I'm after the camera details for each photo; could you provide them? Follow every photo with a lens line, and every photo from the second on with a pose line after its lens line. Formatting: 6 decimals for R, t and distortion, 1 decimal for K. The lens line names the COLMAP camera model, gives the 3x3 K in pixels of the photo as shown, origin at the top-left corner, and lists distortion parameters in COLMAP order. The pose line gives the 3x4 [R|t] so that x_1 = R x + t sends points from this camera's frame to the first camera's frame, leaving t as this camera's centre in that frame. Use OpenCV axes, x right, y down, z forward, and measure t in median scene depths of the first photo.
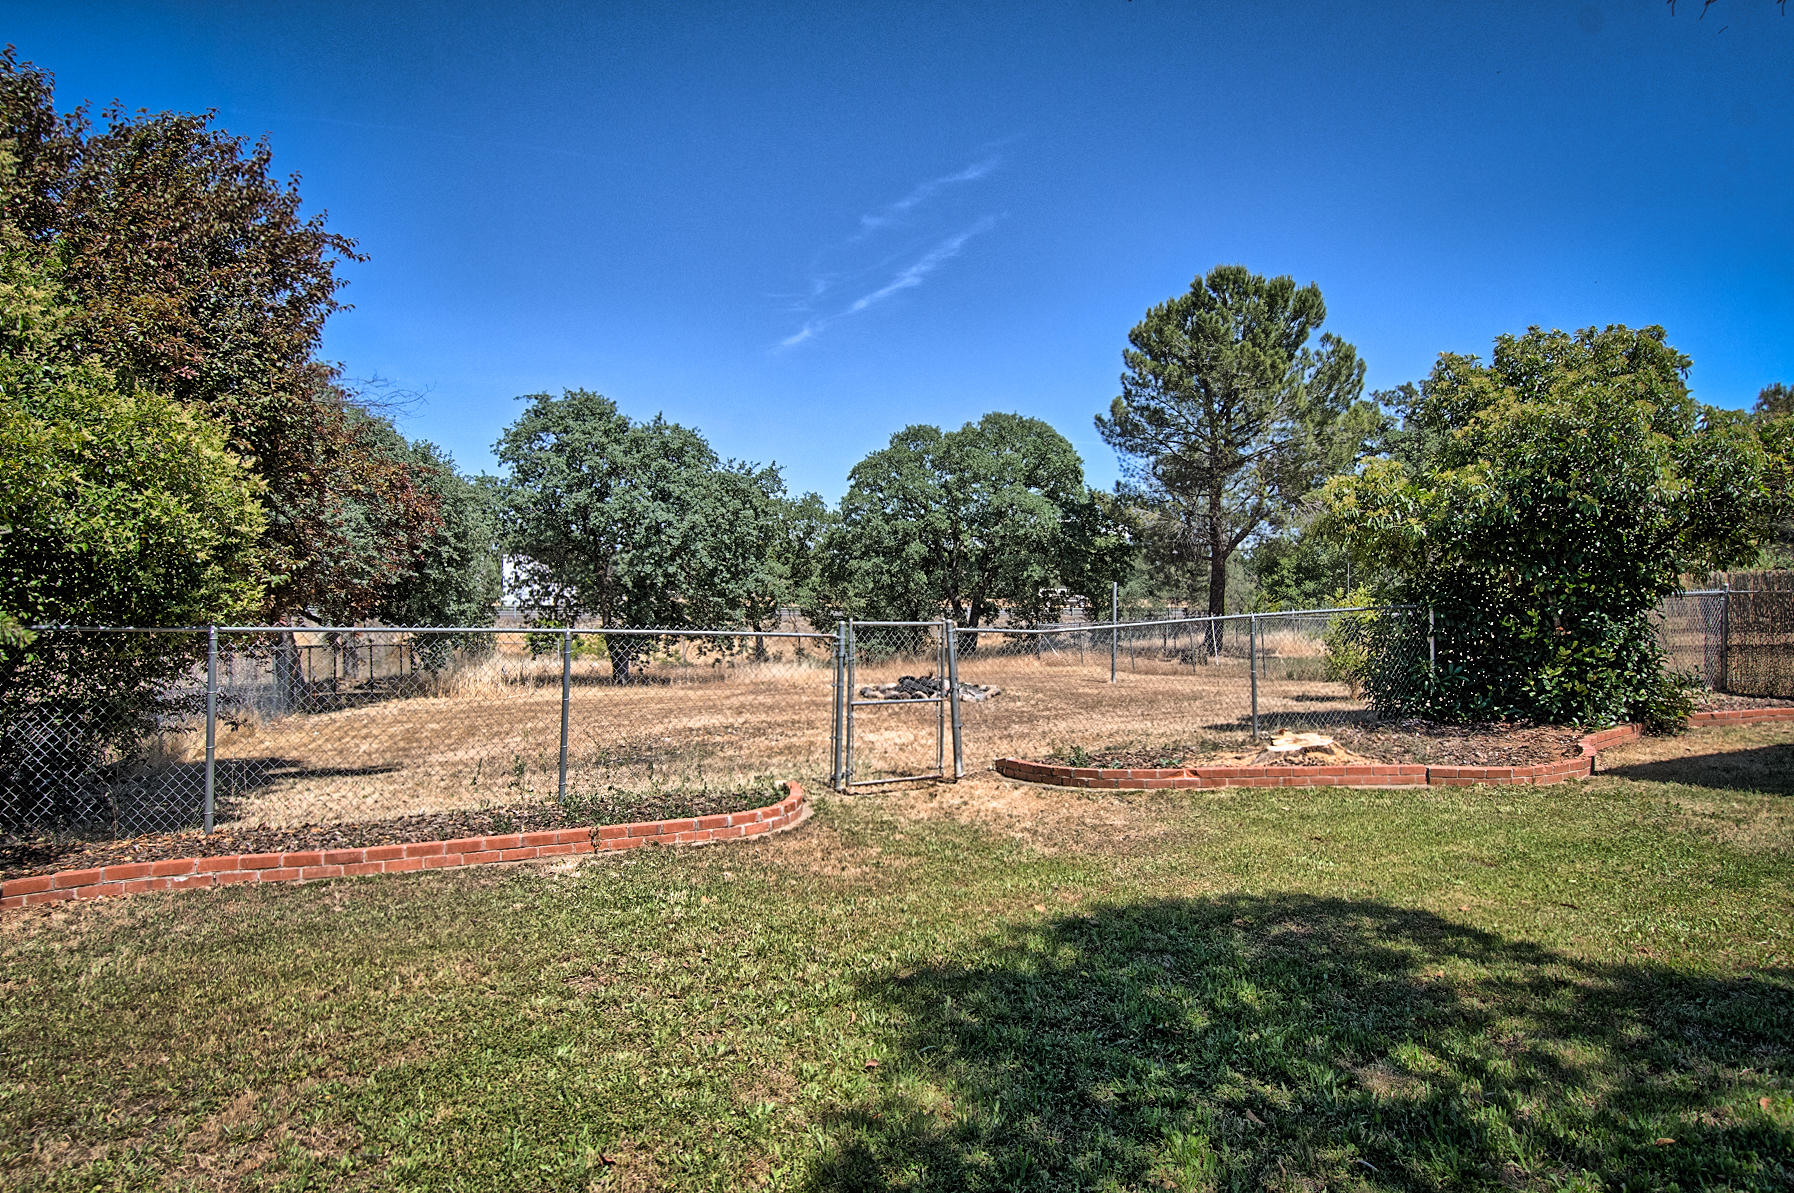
lens RADIAL K [[939.3, 0, 897.0], [0, 939.3, 596.5], [0, 0, 1]] dist [0.068129, -0.063411]
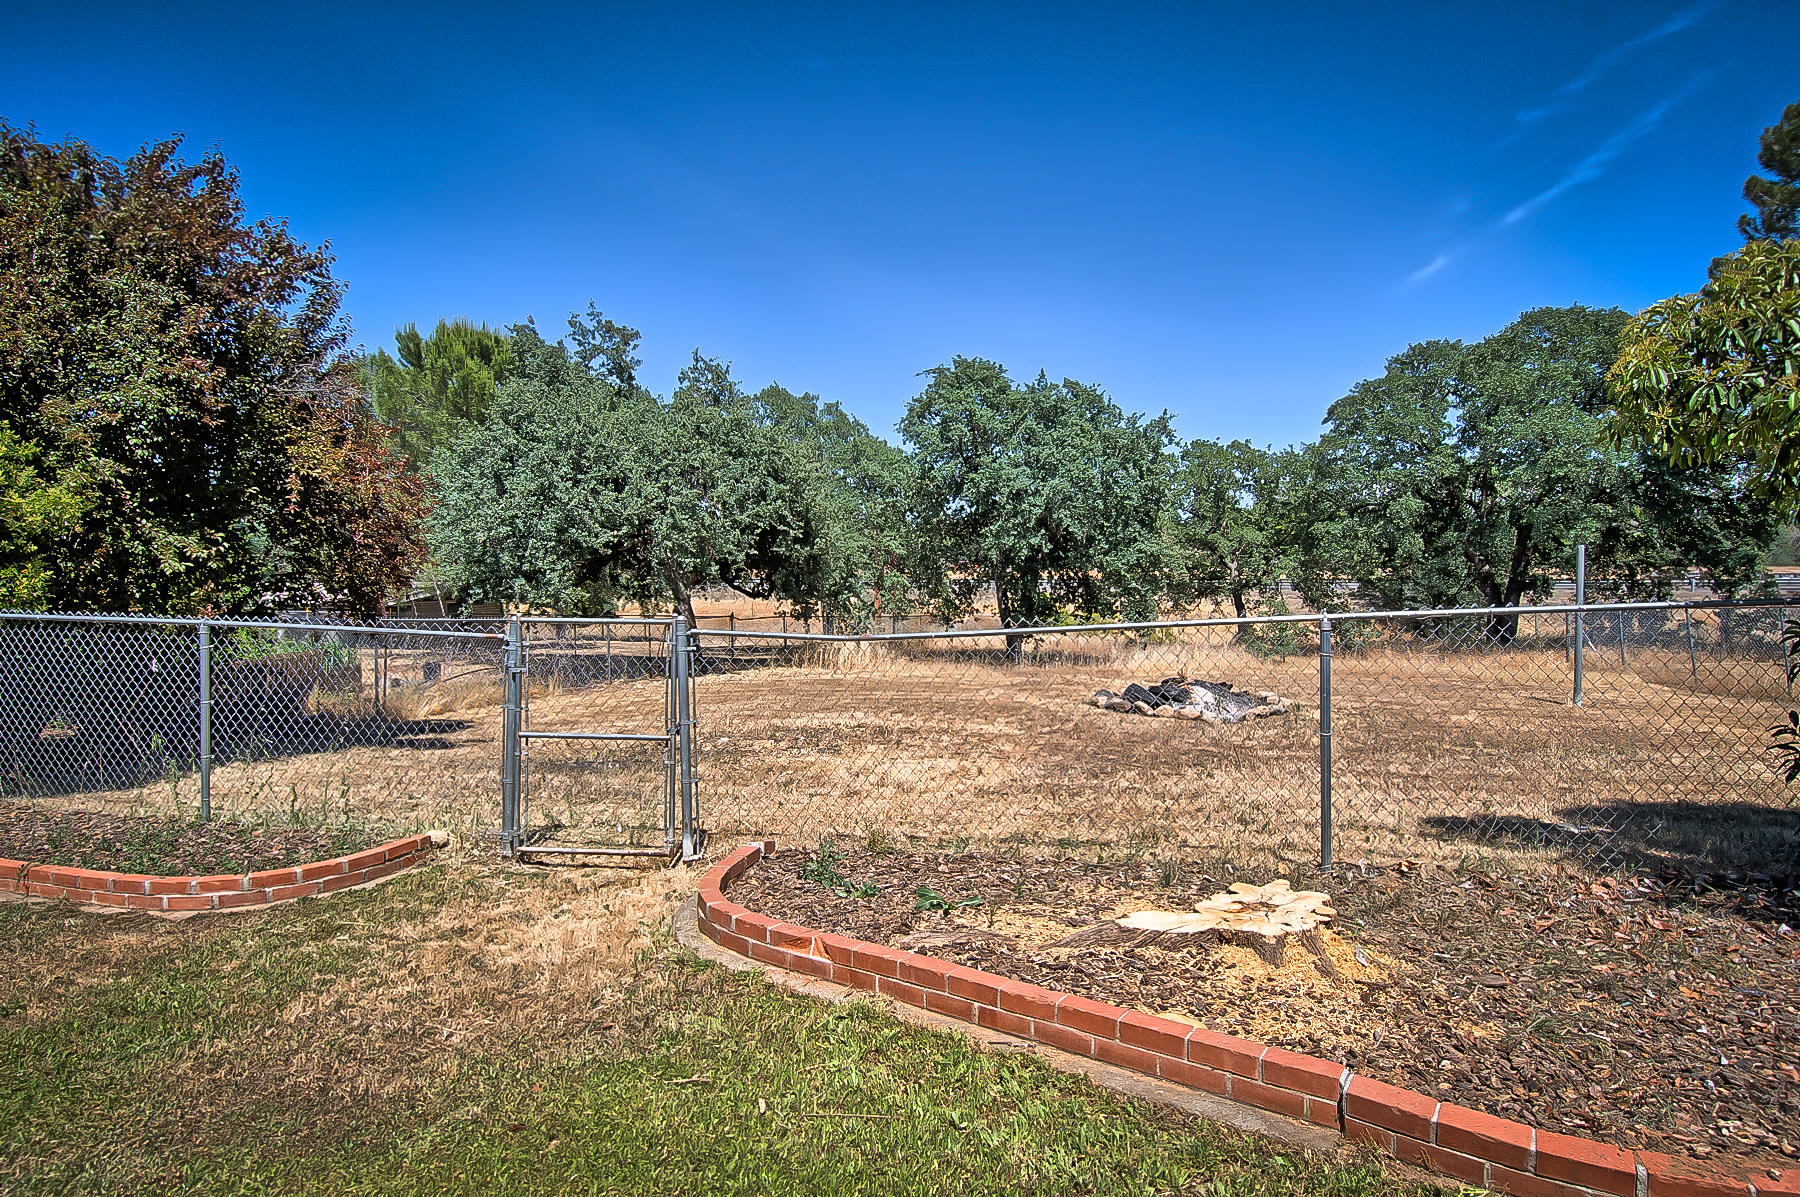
lens RADIAL K [[942.4, 0, 900.0], [0, 942.4, 598.5], [0, 0, 1]] dist [0.068129, -0.063411]
pose [[0.820703, 0.011441, -0.571240, 0.134576], [0.007927, 0.999475, 0.031407, -0.002066], [0.571300, -0.030304, 0.820182, 0.130196]]
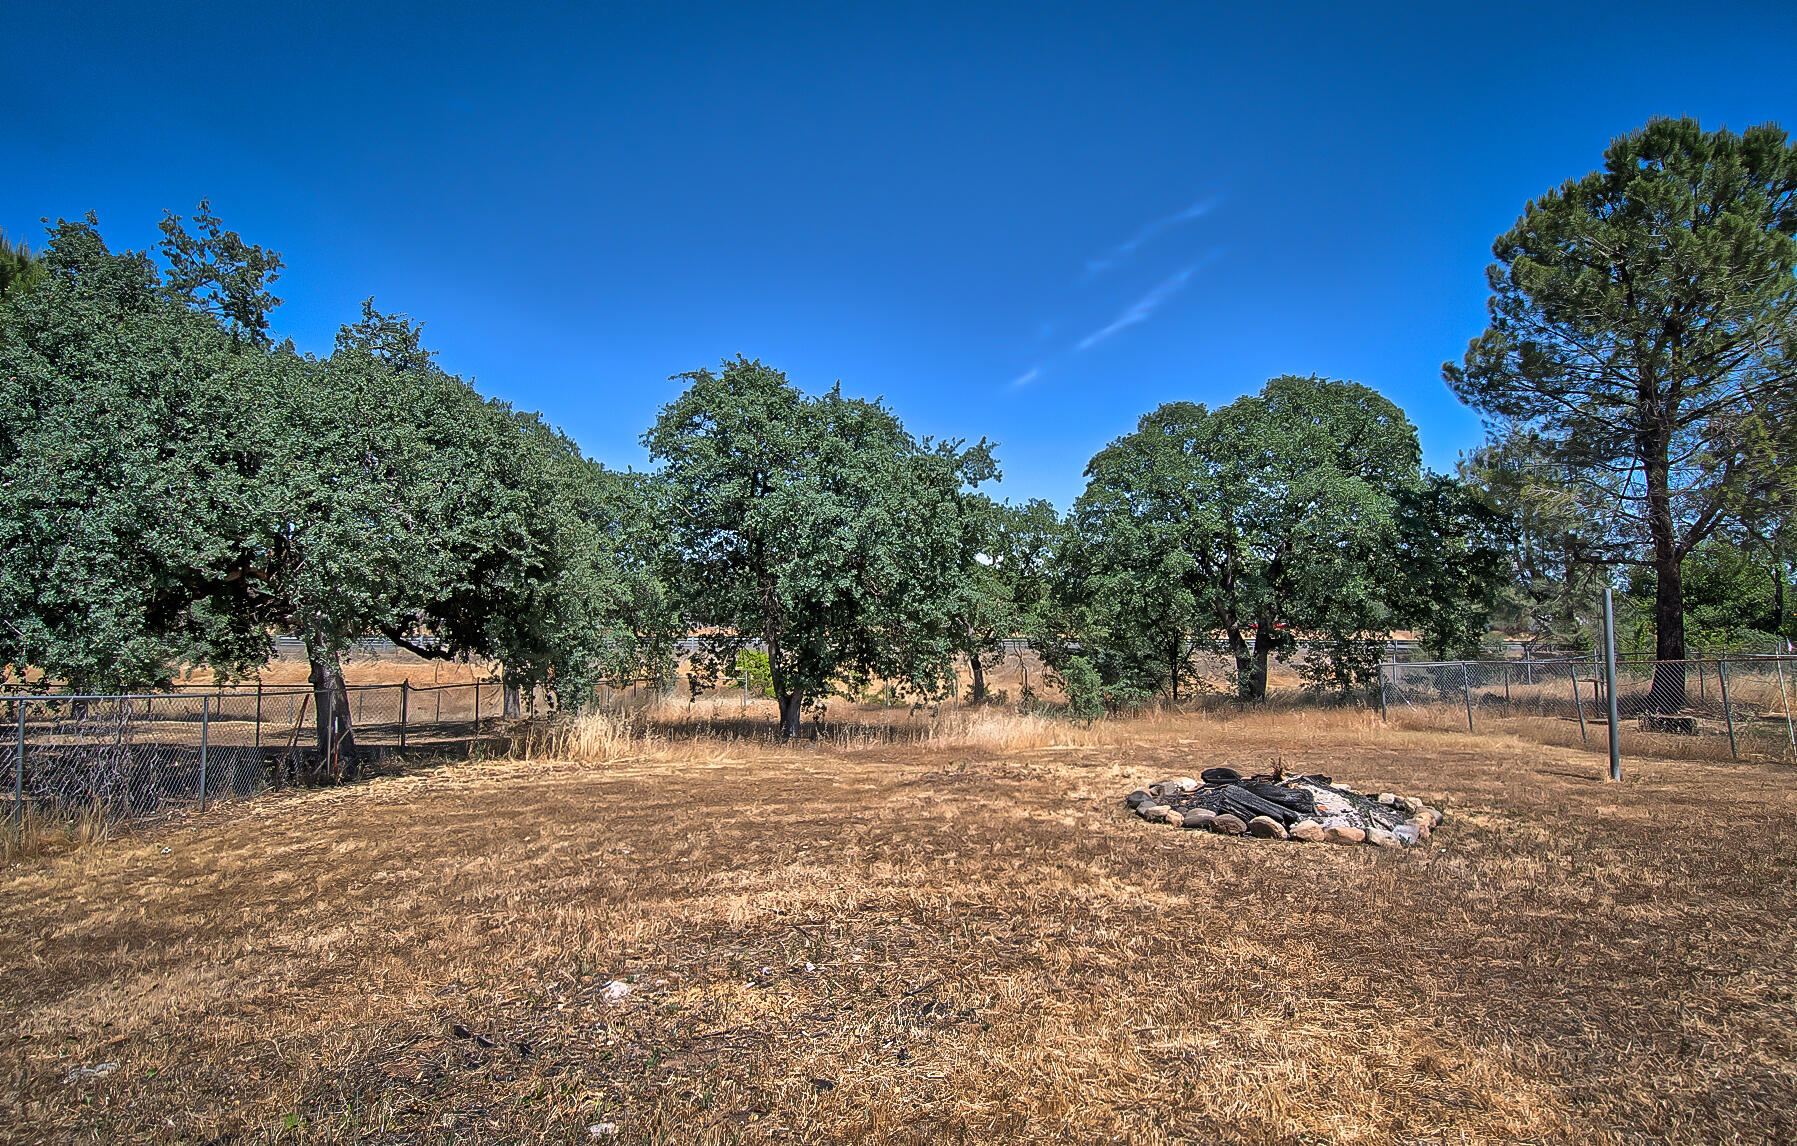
lens RADIAL K [[945.6, 0, 904.1], [0, 945.6, 546.5], [0, 0, 1]] dist [0.061983, -0.065333]
pose [[0.972047, -0.020155, -0.233919, -0.016063], [-0.000029, 0.996298, -0.085966, 0.004502], [0.234786, 0.083570, 0.968448, 0.224754]]
